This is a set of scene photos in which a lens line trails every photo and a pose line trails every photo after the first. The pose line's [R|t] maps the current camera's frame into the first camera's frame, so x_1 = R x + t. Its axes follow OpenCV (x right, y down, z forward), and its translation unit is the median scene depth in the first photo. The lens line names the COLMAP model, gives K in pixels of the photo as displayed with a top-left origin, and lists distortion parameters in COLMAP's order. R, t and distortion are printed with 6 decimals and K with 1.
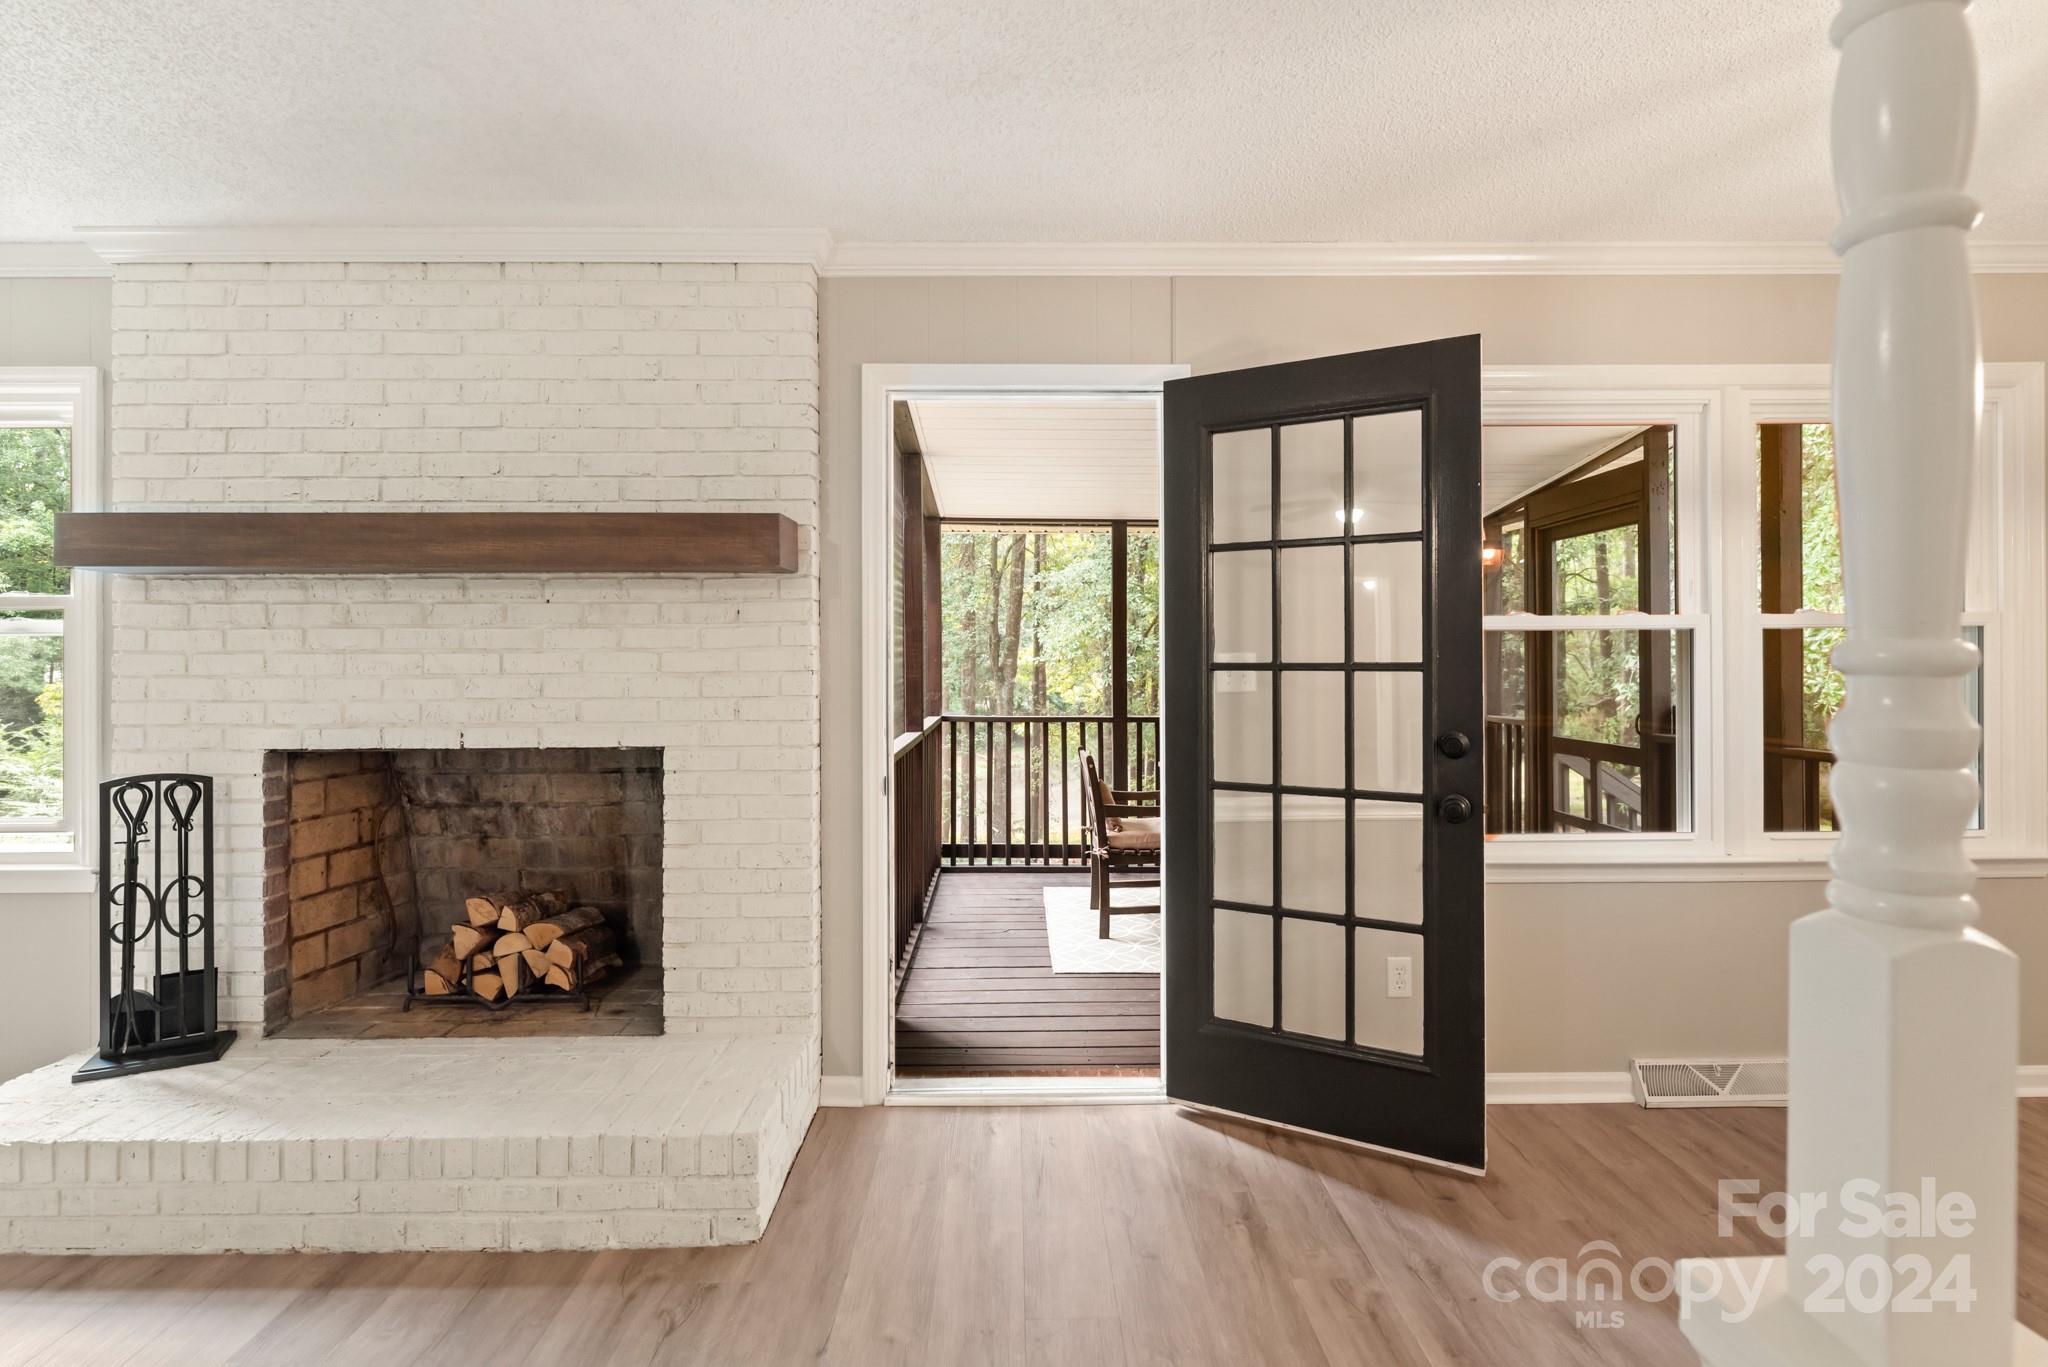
lens RADIAL K [[932.9, 0, 1022.7], [0, 932.9, 668.4], [0, 0, 1]] dist [-0.004083, -0.001241]
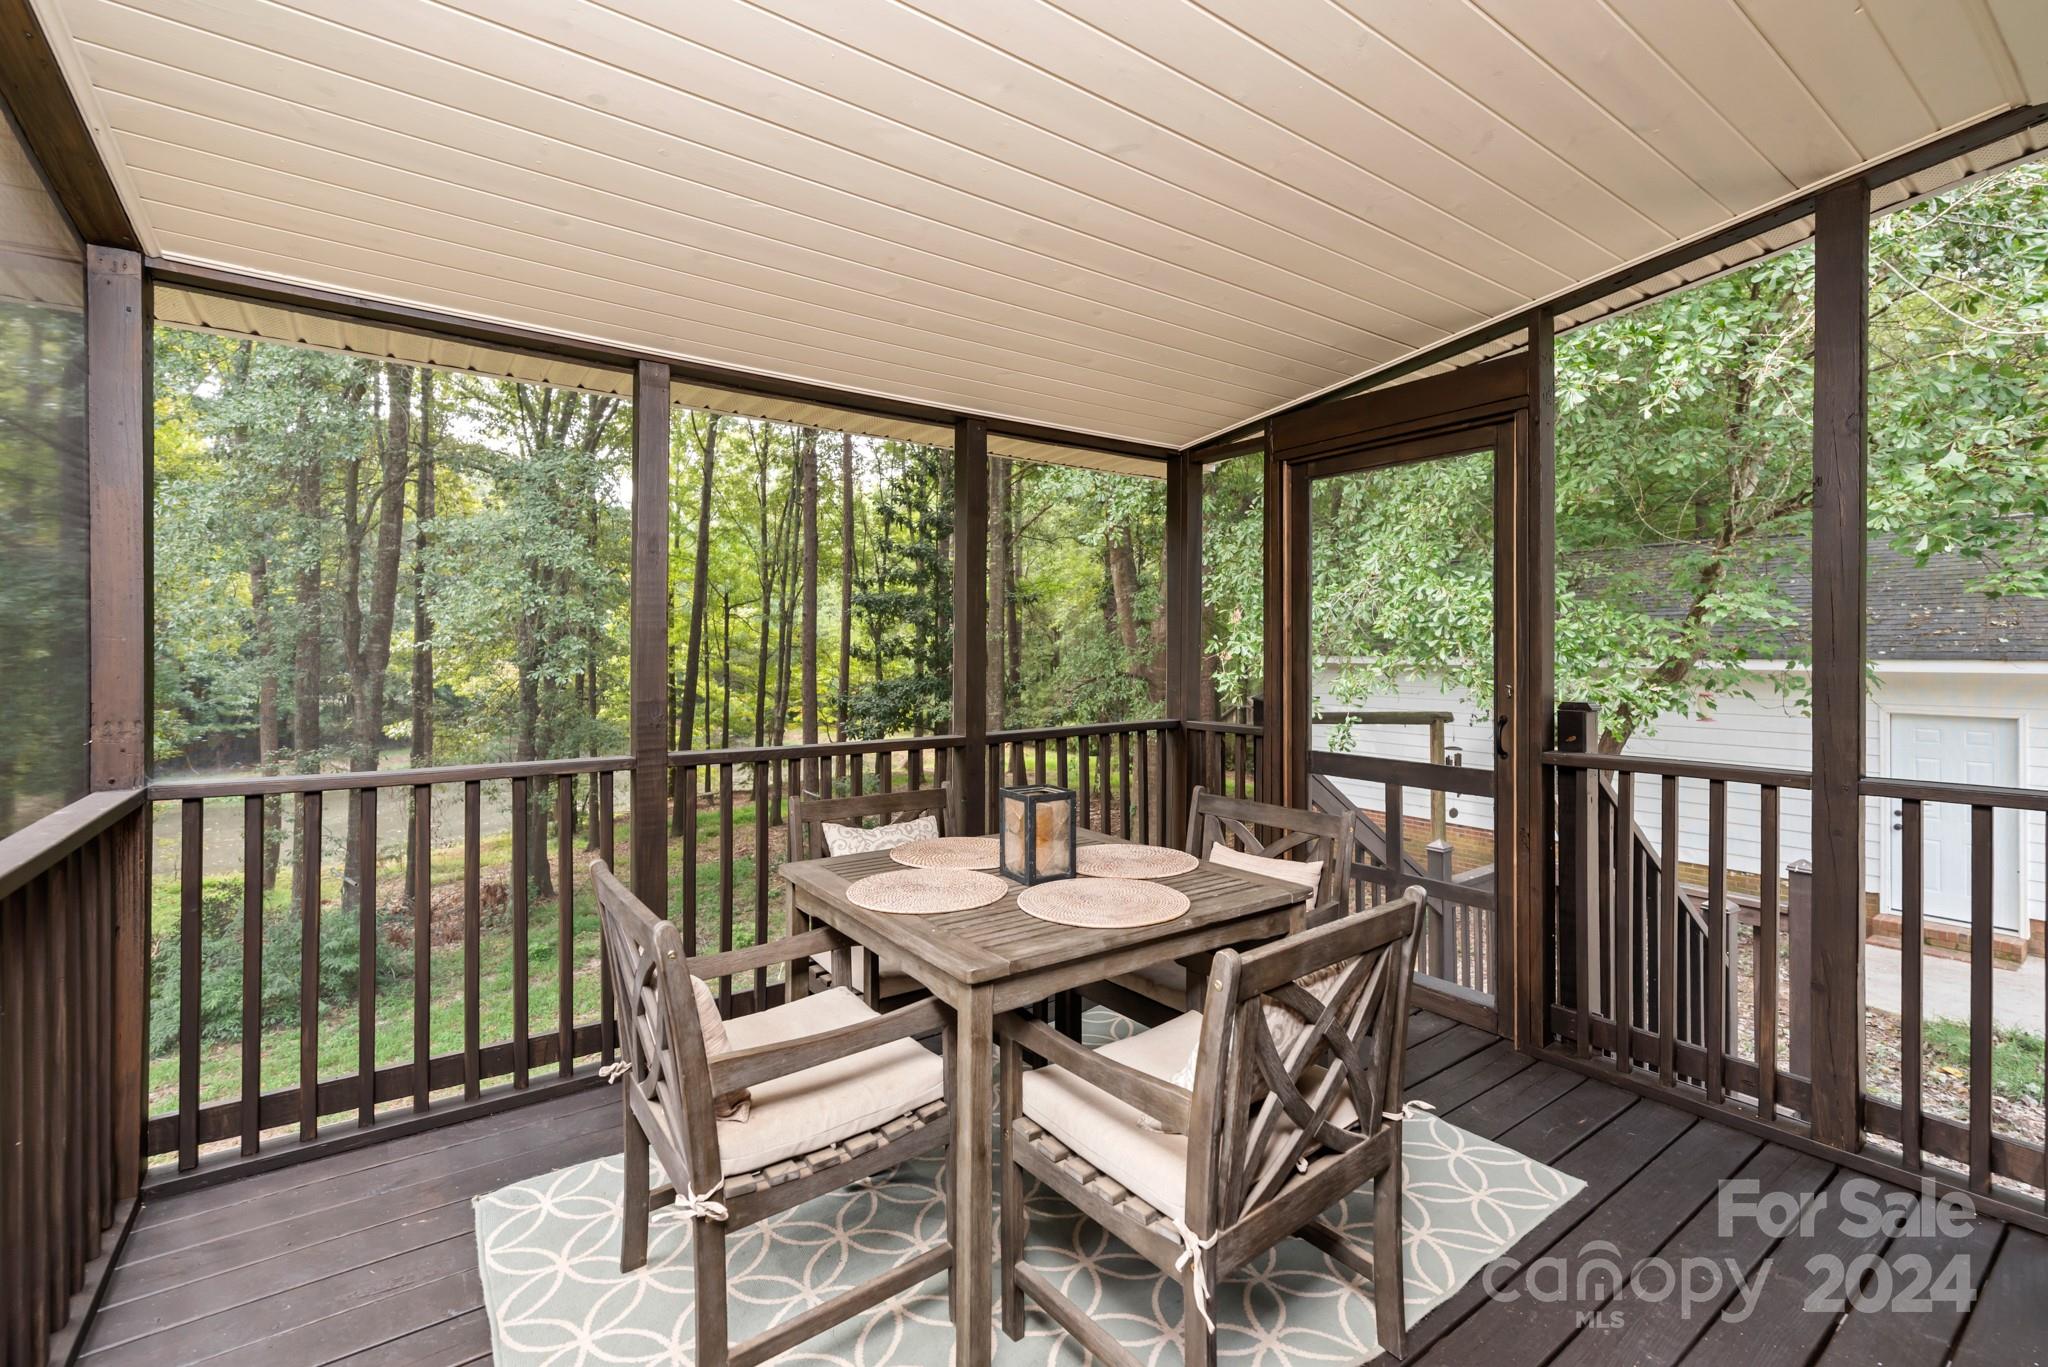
lens RADIAL K [[883.1, 0, 1007.9], [0, 883.1, 646.7], [0, 0, 1]] dist [0.007416, -0.001341]
pose [[0.822916, 0.004262, 0.568148, -0.001554], [0.001583, 0.999951, -0.009795, -0.000085], [-0.568161, 0.008960, 0.822868, 0.143797]]
